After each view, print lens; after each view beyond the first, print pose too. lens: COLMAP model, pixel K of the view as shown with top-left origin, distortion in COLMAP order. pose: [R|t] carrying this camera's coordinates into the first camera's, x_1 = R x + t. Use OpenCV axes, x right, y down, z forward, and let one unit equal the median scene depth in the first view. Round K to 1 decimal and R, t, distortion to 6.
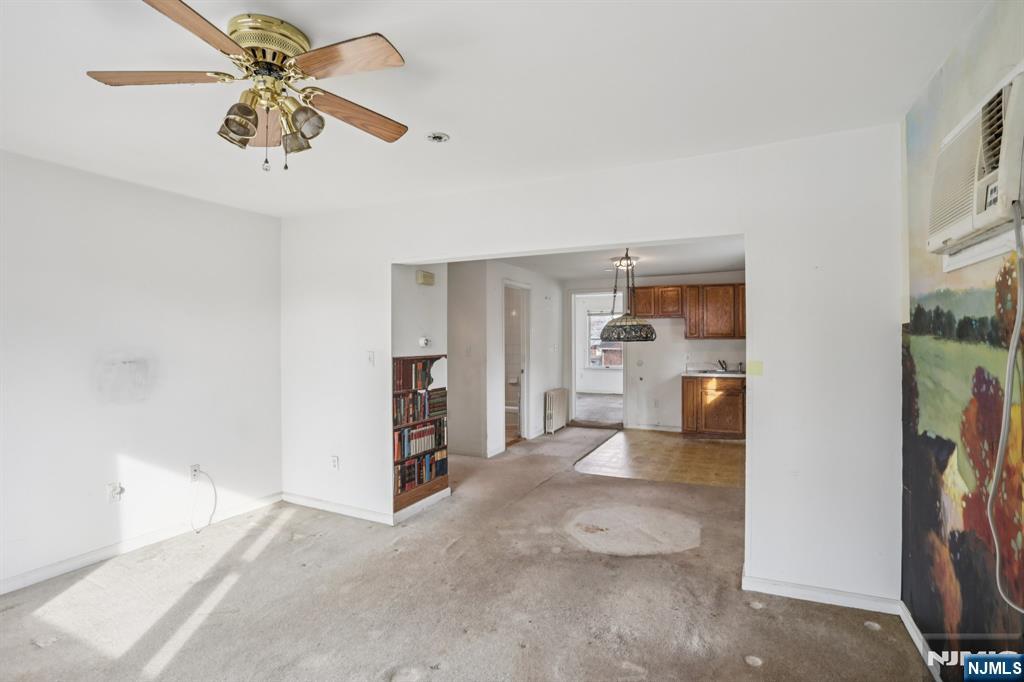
lens RADIAL K [[517.6, 0, 512.0], [0, 517.6, 341.0], [0, 0, 1]] dist [-0.060248, -0.000085]
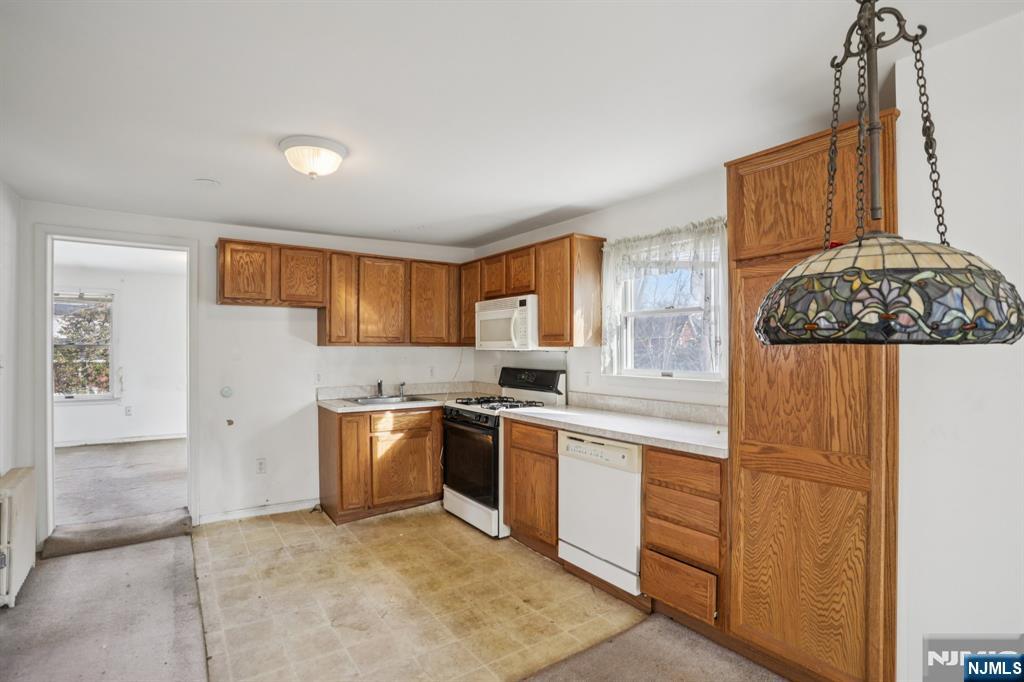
lens RADIAL K [[517.6, 0, 512.0], [0, 517.6, 341.0], [0, 0, 1]] dist [-0.060248, -0.000085]
pose [[0.505007, 0.011077, 0.863044, -0.051509], [-0.004651, 0.999938, -0.010113, -0.004145], [-0.863103, 0.001093, 0.505027, 0.574033]]
